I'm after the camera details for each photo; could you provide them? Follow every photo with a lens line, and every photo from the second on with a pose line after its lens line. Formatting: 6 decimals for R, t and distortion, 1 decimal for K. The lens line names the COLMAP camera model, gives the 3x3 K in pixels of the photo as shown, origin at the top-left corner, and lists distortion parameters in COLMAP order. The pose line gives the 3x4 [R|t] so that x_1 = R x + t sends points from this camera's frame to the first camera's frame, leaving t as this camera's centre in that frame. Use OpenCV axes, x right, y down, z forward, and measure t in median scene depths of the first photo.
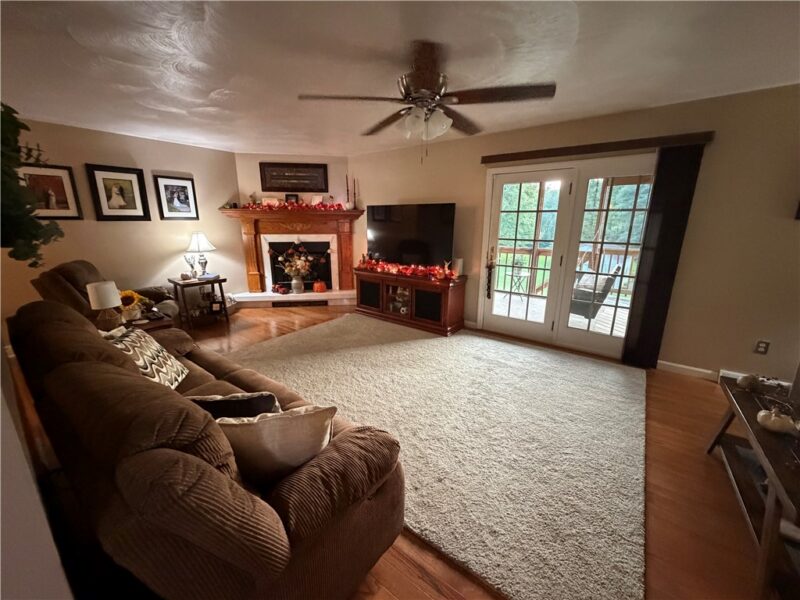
lens RADIAL K [[320.3, 0, 398.0], [0, 320.3, 300.4], [0, 0, 1]] dist [-0.001916, -0.000470]
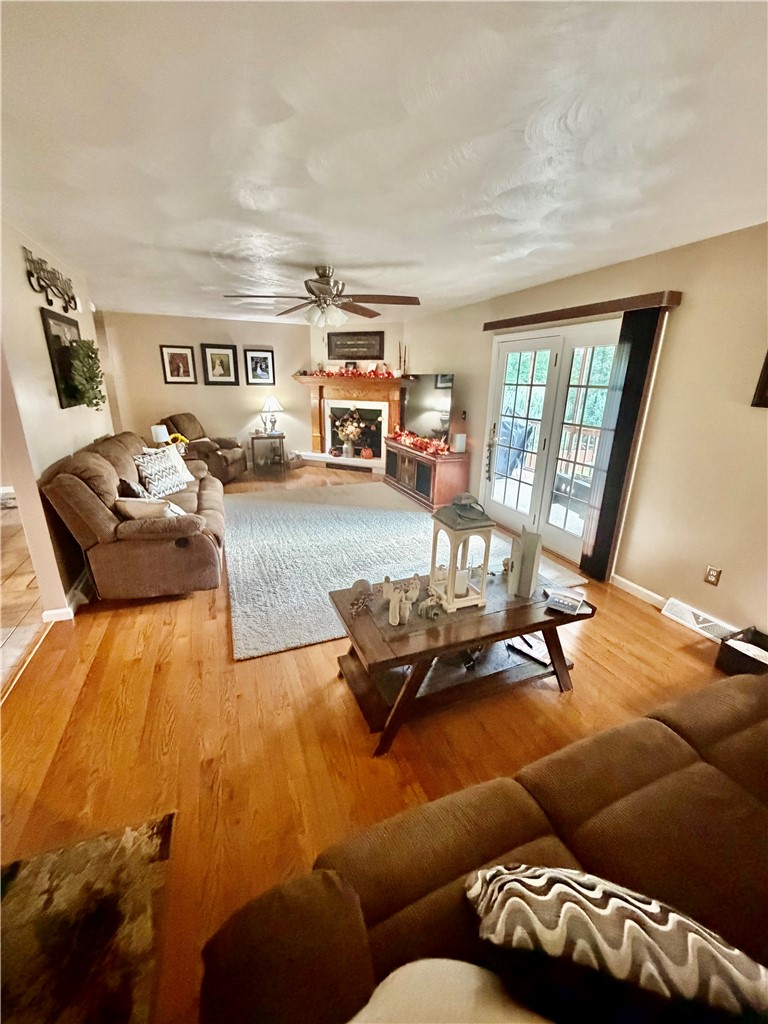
lens RADIAL K [[410.0, 0, 384.7], [0, 410.0, 510.6], [0, 0, 1]] dist [-0.001916, -0.000470]
pose [[0.860759, 0.167686, -0.480600, 0.507409], [-0.138949, 0.985726, 0.095070, 0.005690], [0.489681, -0.015053, 0.871772, -0.127518]]
